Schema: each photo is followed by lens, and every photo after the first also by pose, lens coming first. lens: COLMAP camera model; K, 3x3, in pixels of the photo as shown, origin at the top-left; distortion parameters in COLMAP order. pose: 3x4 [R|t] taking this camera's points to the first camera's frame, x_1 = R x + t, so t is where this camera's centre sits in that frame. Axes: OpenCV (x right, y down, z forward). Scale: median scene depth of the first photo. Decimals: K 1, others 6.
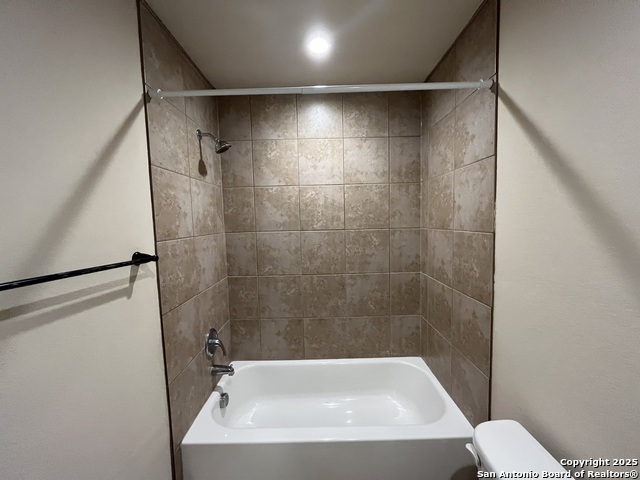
lens RADIAL K [[257.3, 0, 324.1], [0, 257.3, 242.0], [0, 0, 1]] dist [-0.003920, 0.000030]
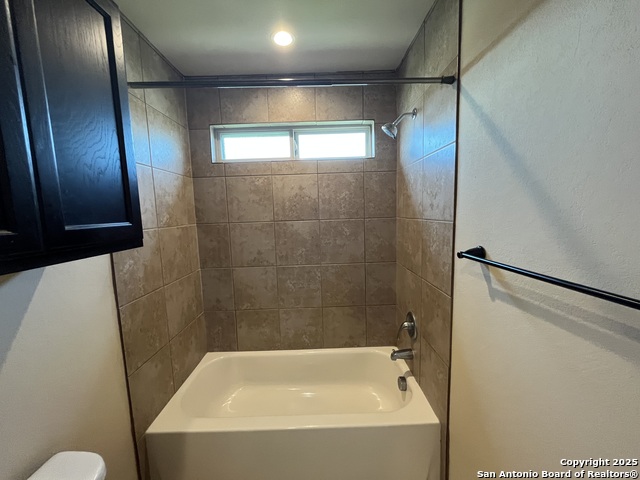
lens RADIAL K [[257.3, 0, 318.2], [0, 257.3, 236.8], [0, 0, 1]] dist [-0.003920, 0.000030]
pose [[0.999362, -0.025025, -0.025465, 0.115769], [0.025468, 0.999527, 0.017226, -0.002900], [0.025022, -0.017863, 0.999527, -0.001832]]
